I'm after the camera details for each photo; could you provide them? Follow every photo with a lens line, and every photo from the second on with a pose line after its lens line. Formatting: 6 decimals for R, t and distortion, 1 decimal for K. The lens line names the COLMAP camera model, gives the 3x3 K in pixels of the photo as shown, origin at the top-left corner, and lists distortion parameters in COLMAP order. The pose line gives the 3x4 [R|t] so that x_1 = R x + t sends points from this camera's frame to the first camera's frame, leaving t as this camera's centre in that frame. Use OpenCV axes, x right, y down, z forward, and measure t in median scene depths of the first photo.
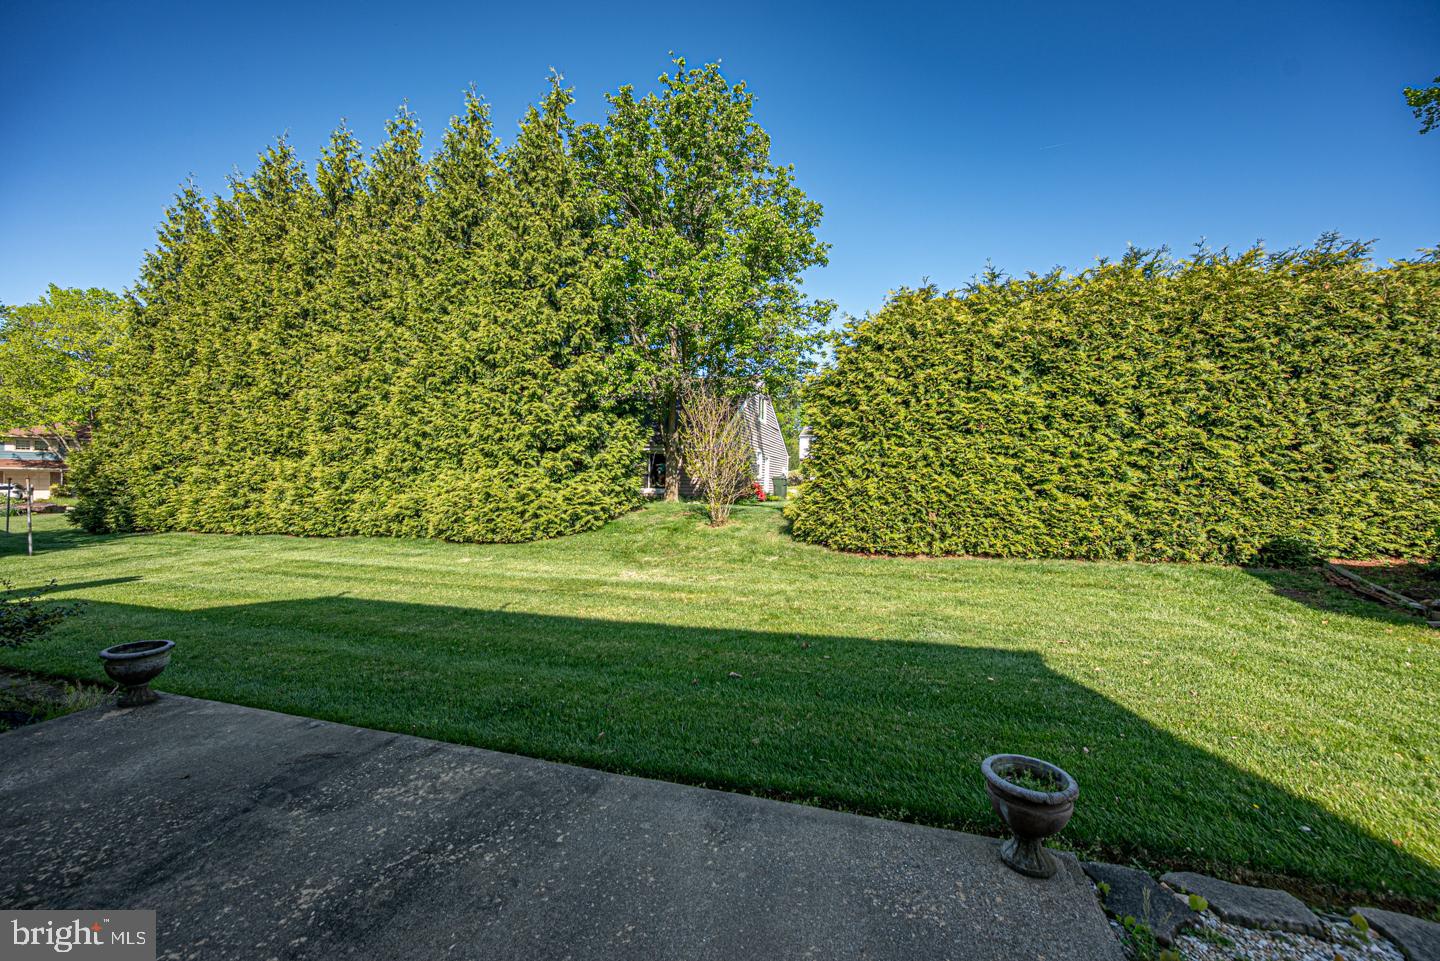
lens RADIAL K [[570.4, 0, 726.7], [0, 570.4, 484.0], [0, 0, 1]] dist [0.000697, -0.000392]
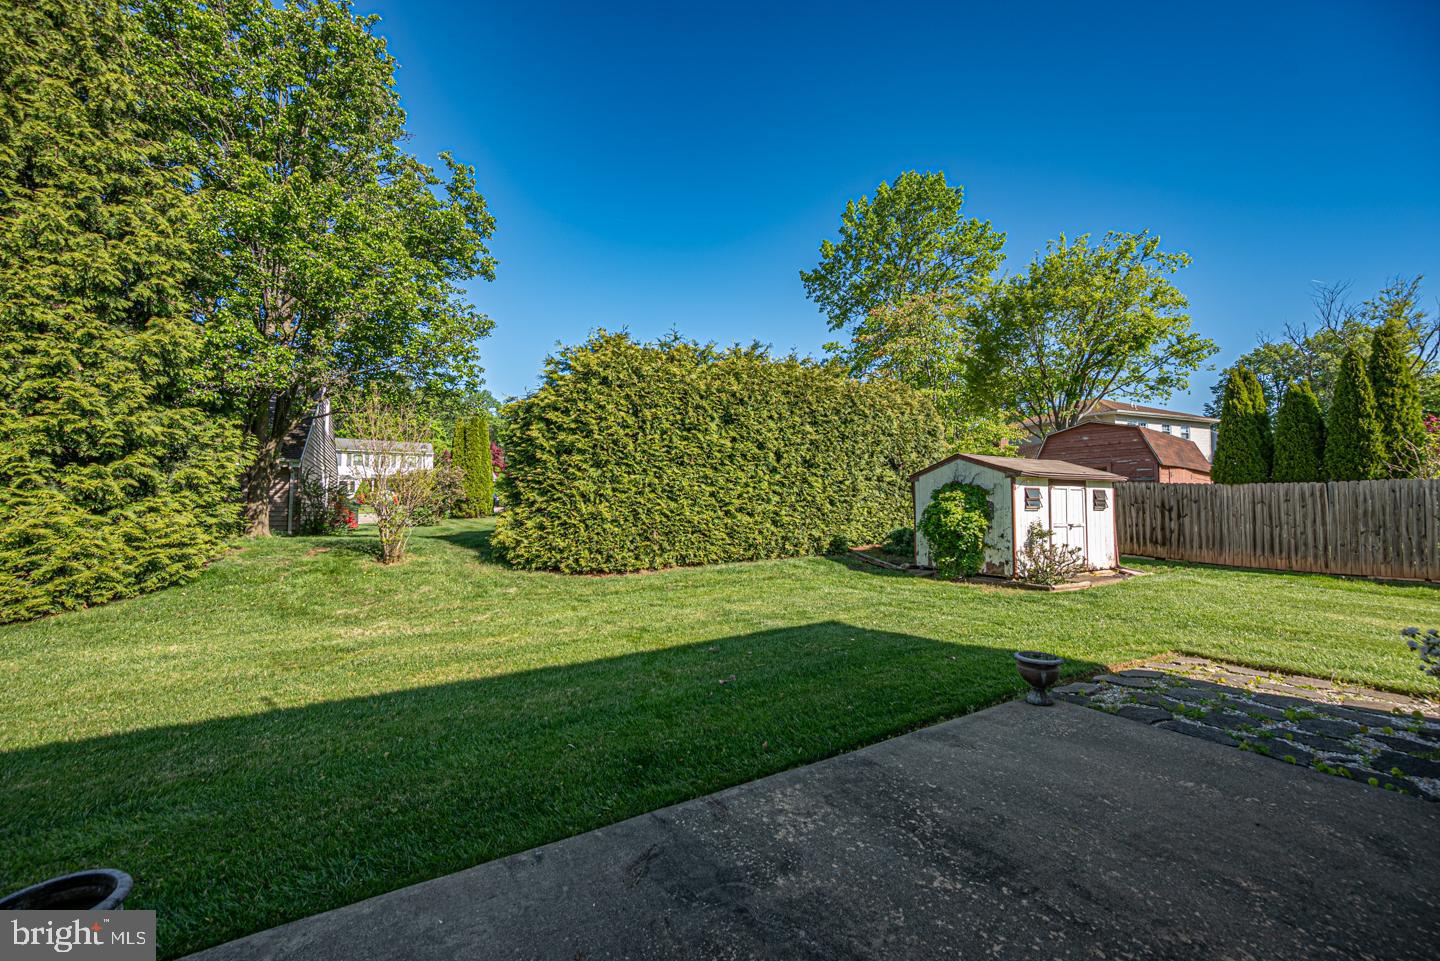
lens RADIAL K [[570.4, 0, 729.4], [0, 570.4, 477.5], [0, 0, 1]] dist [0.000697, -0.000392]
pose [[0.660769, 0.023465, 0.750223, -0.414298], [0.012684, 0.999019, -0.042418, -0.009182], [-0.750482, 0.037544, 0.659823, 0.118583]]
